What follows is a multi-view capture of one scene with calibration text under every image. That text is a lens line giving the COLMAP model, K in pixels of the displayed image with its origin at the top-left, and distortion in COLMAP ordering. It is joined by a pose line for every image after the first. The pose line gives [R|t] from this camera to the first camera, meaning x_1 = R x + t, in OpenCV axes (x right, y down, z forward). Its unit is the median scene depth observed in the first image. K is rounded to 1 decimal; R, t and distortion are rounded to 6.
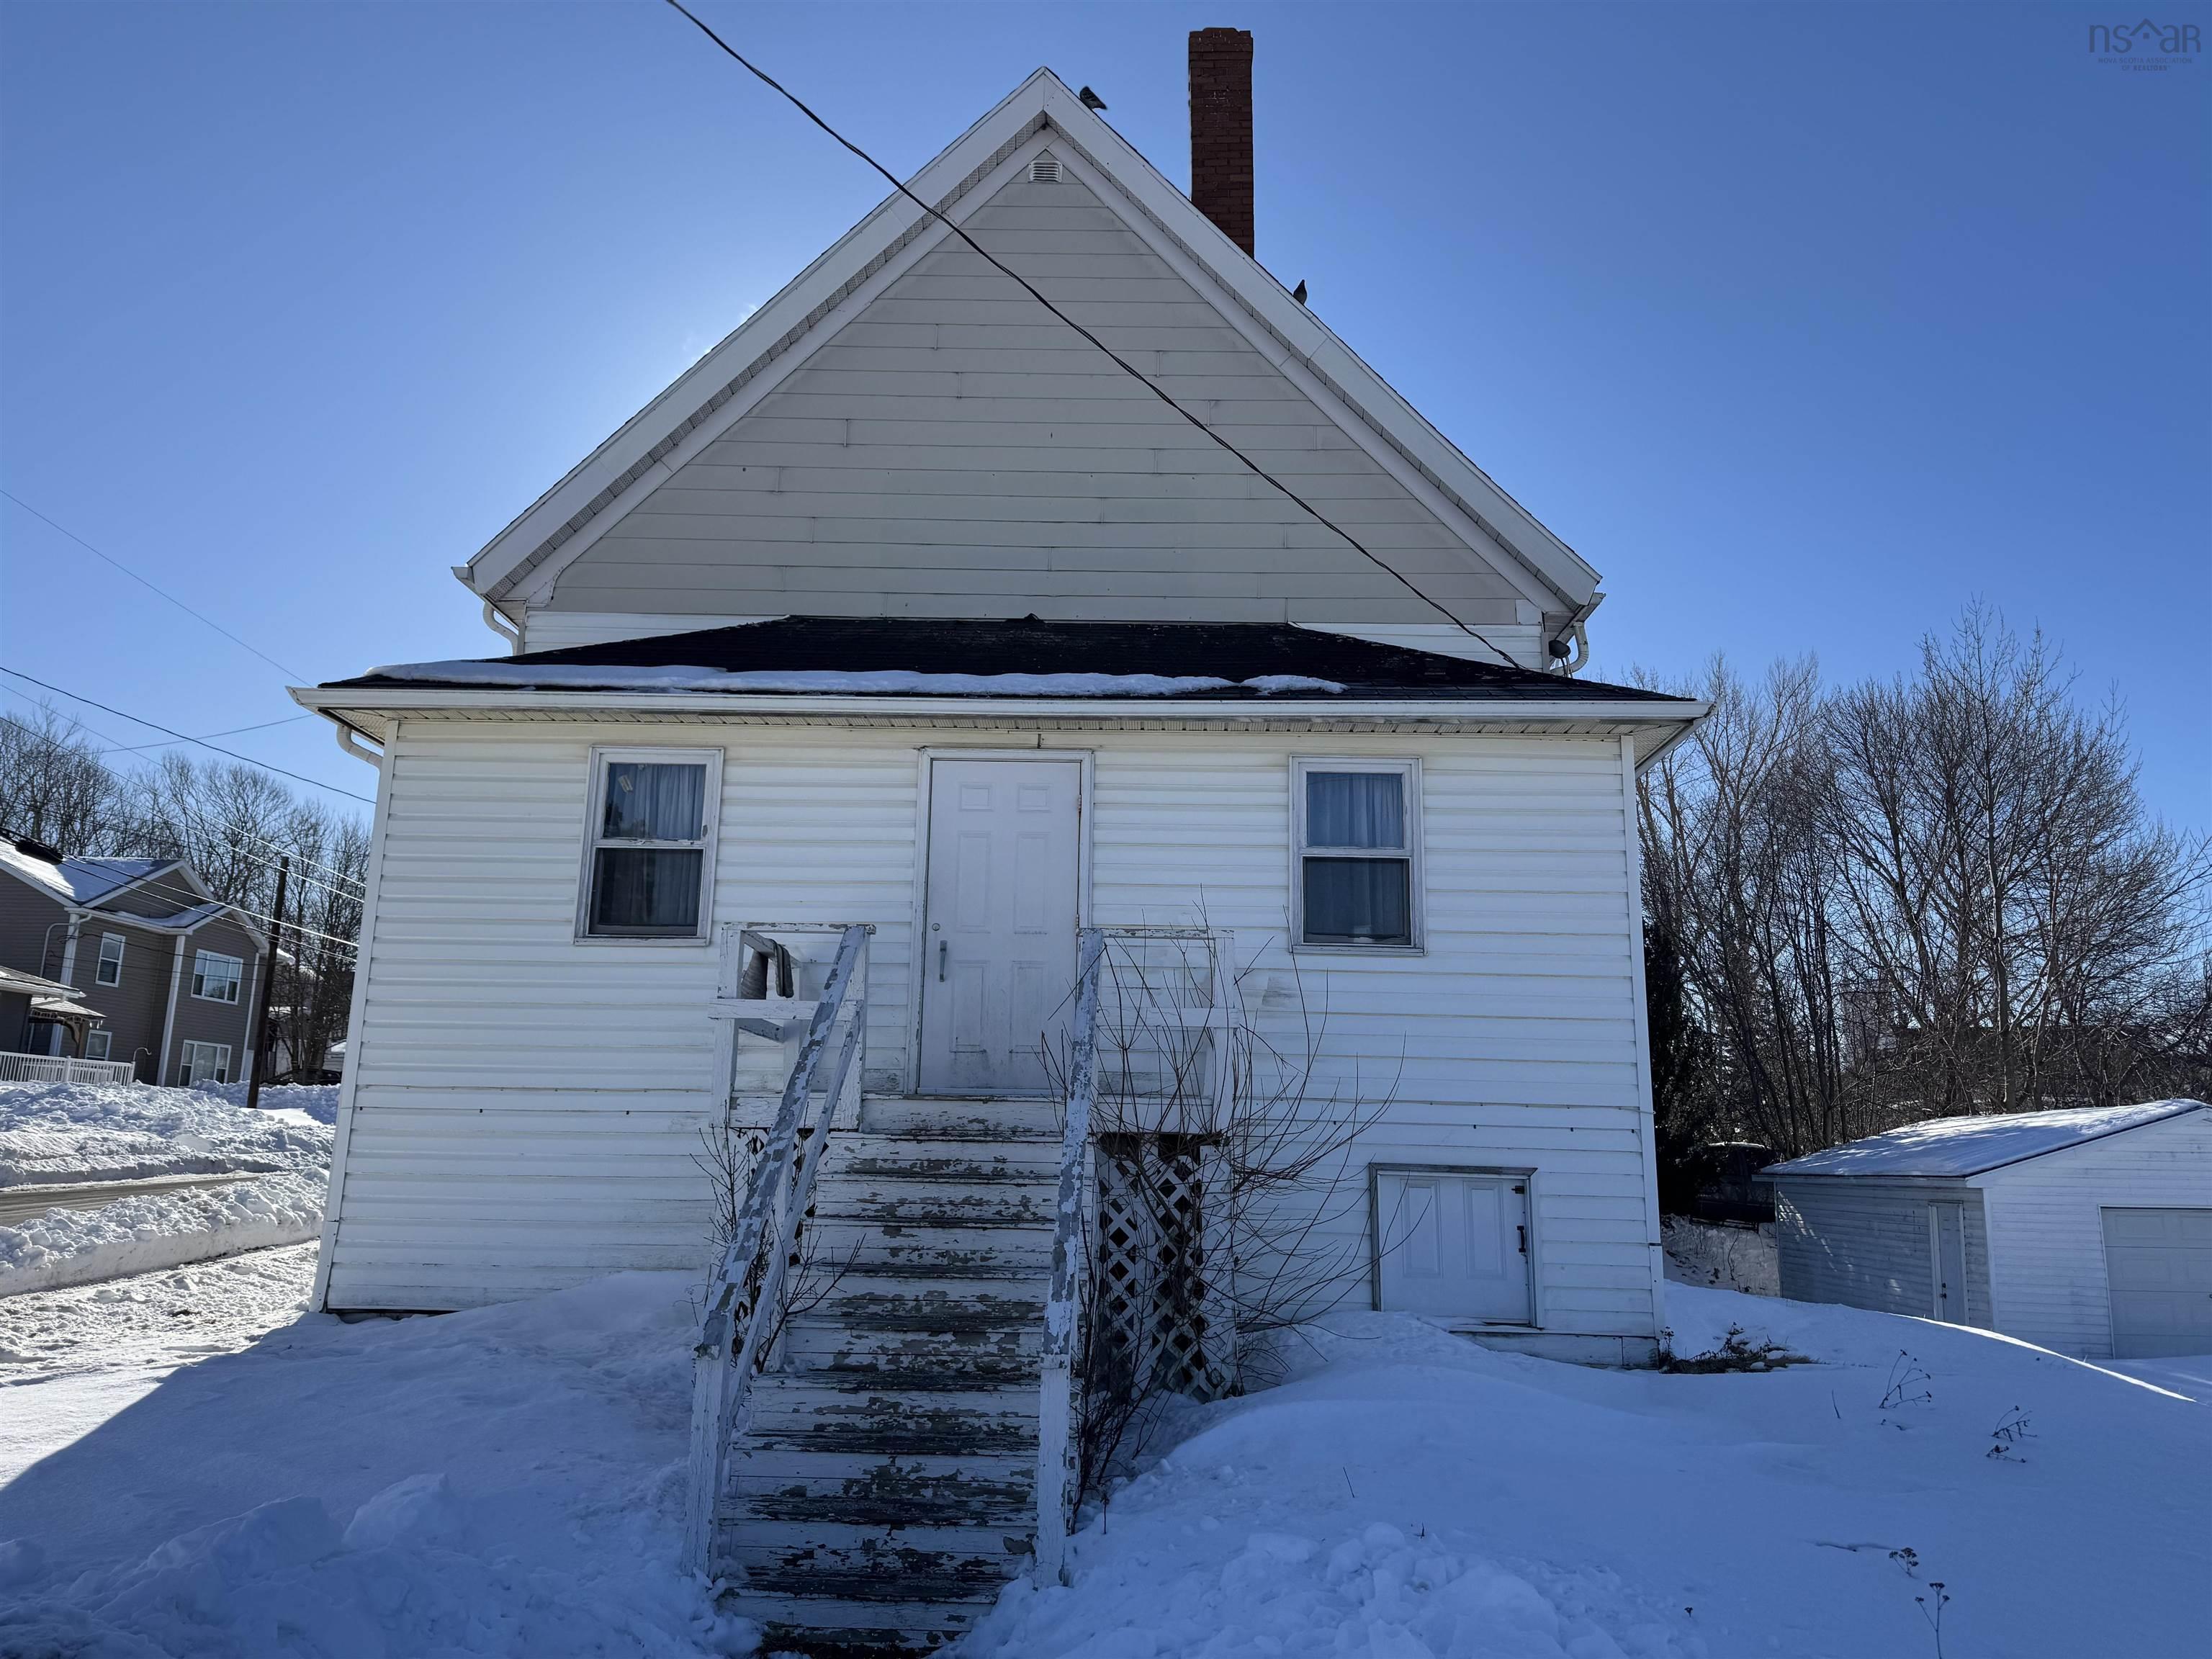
lens RADIAL K [[1525.9, 0, 1106.0], [0, 1525.9, 829.5], [0, 0, 1]] dist [0.069999, -0.082748]
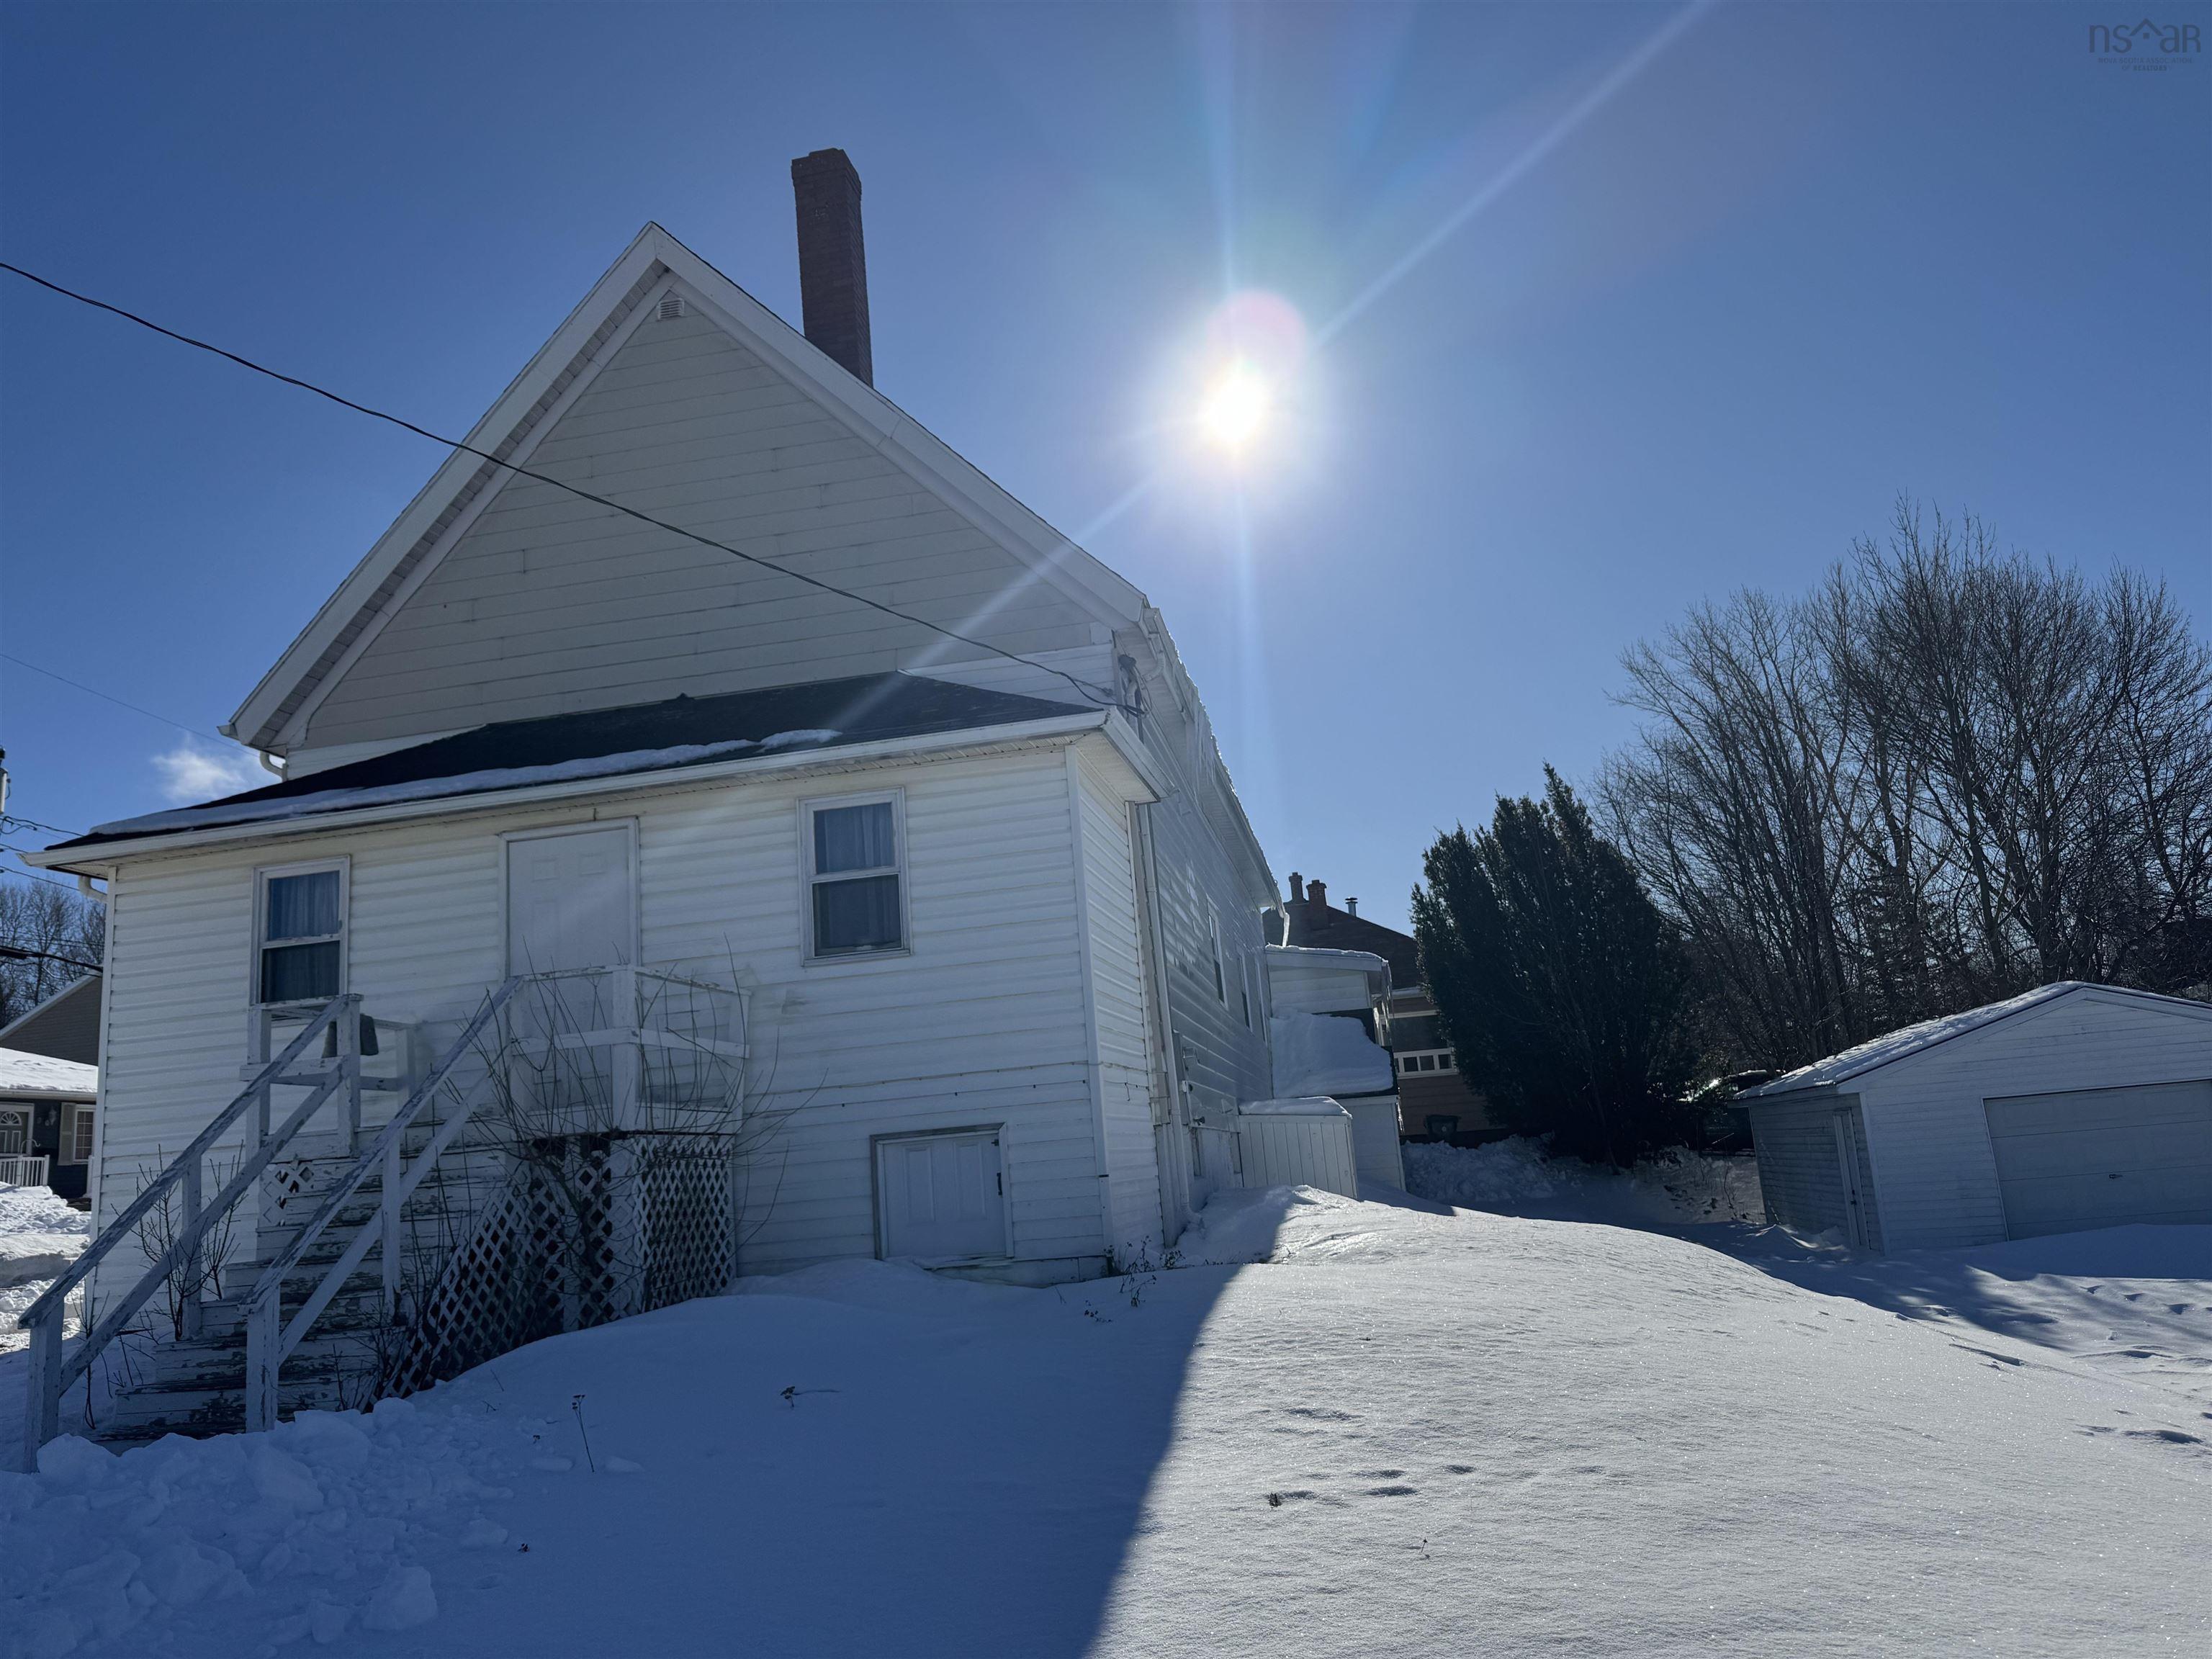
lens RADIAL K [[1554.2, 0, 1106.0], [0, 1554.2, 829.5], [0, 0, 1]] dist [0.011682, -0.016310]
pose [[0.981804, -0.130815, -0.137651, 0.515464], [0.130590, 0.991379, -0.010701, 0.018437], [0.137864, -0.007470, 0.990423, -0.146292]]
